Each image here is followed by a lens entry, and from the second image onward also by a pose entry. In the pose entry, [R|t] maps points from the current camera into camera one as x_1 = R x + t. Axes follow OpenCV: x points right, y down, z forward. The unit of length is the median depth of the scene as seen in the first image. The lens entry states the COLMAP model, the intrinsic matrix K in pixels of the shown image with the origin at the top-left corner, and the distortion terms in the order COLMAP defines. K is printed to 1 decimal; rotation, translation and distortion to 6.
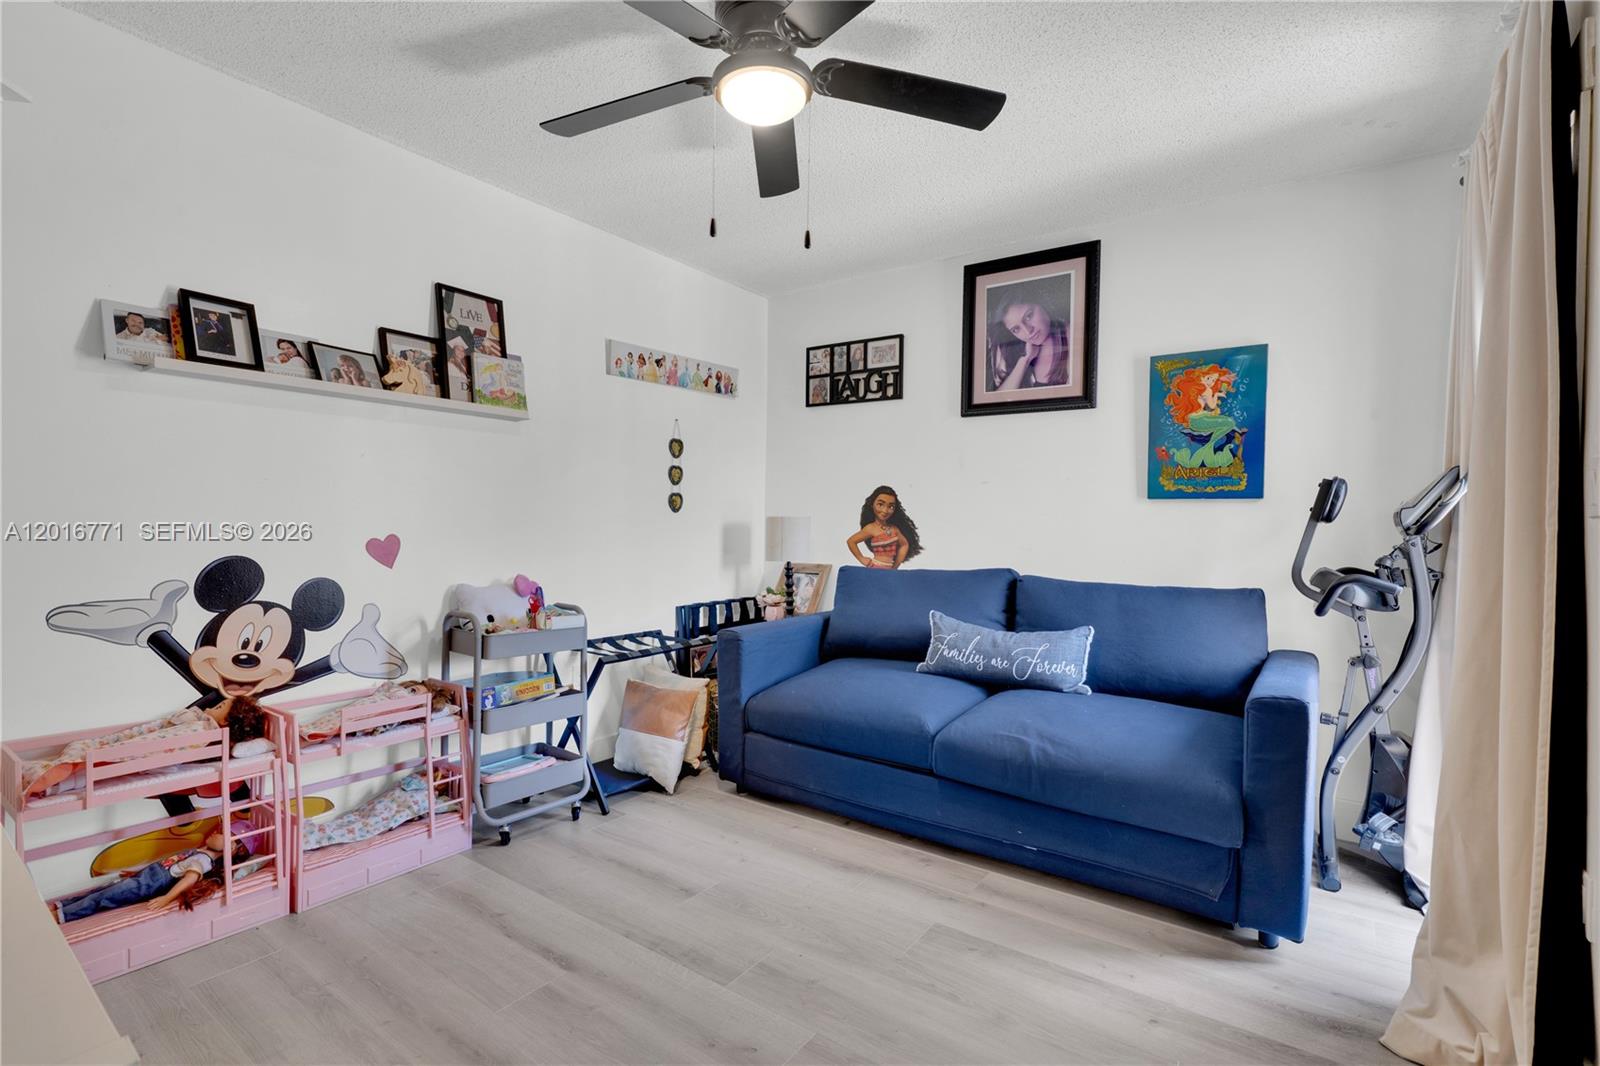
lens RADIAL K [[712.1, 0, 790.0], [0, 712.1, 534.2], [0, 0, 1]] dist [-0.000141, 0.000166]
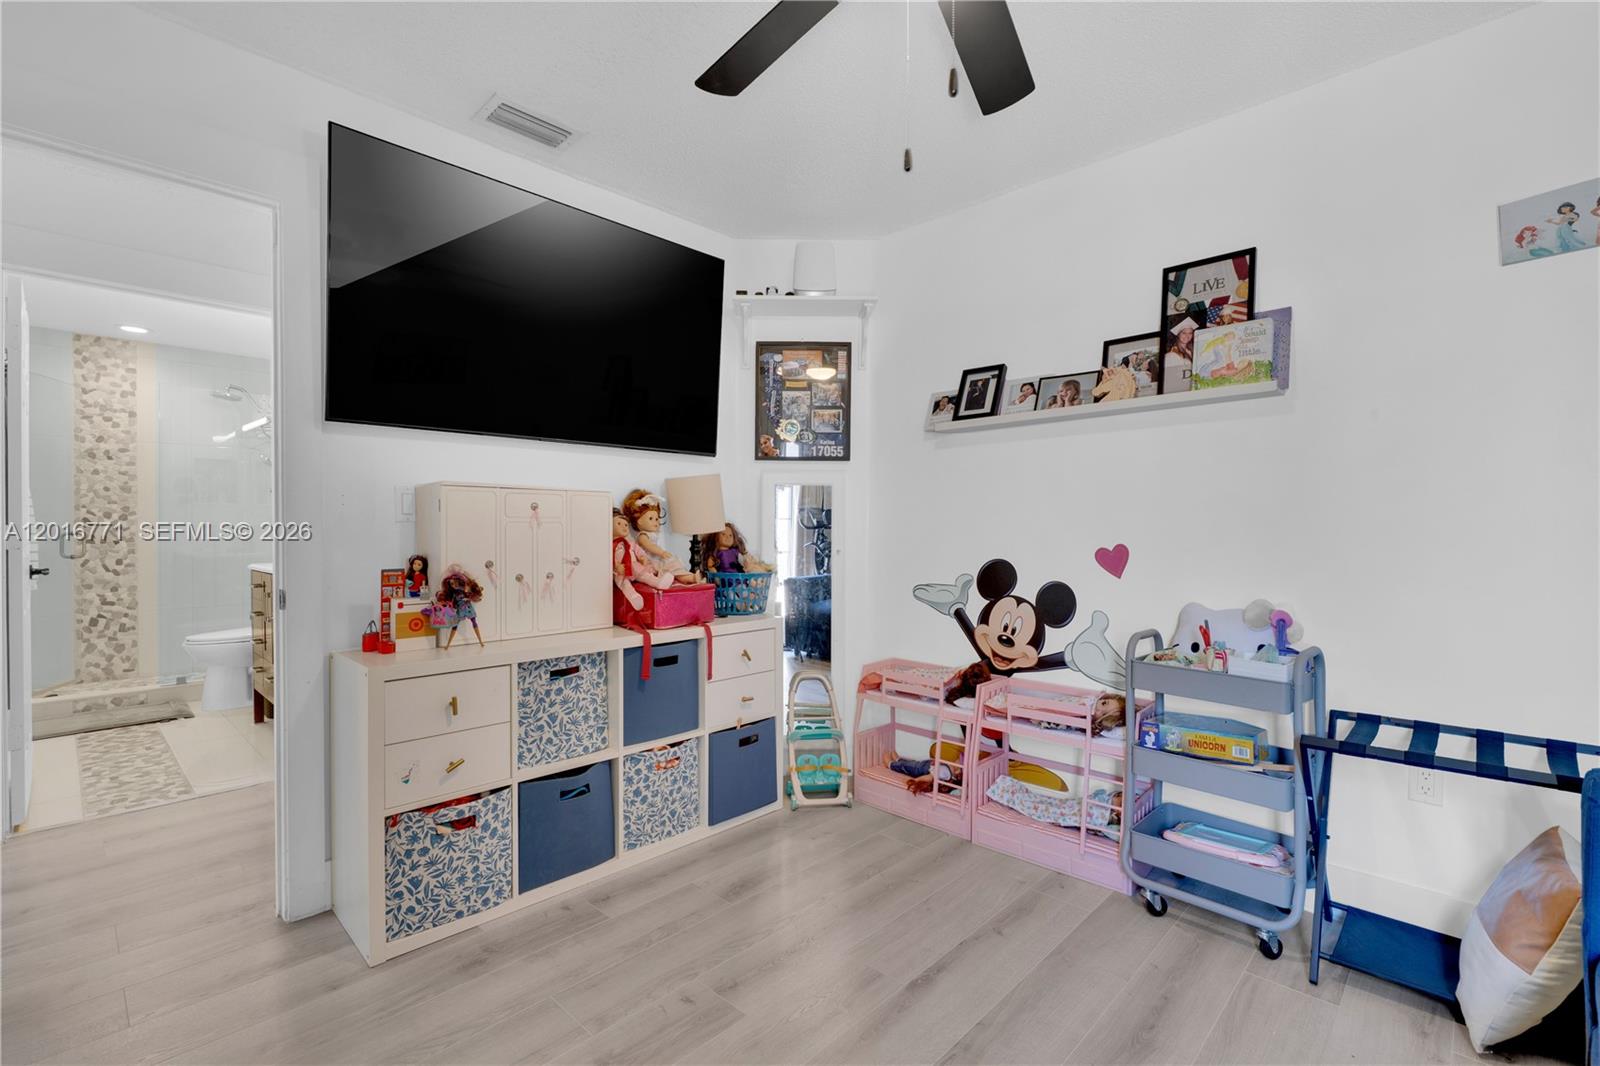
lens RADIAL K [[712.1, 0, 790.0], [0, 712.1, 534.2], [0, 0, 1]] dist [-0.000141, 0.000166]
pose [[-0.125859, -0.009253, -0.992005, 0.530704], [-0.013911, 0.999875, -0.007561, 0.000242], [0.991951, 0.012848, -0.125972, 0.731959]]
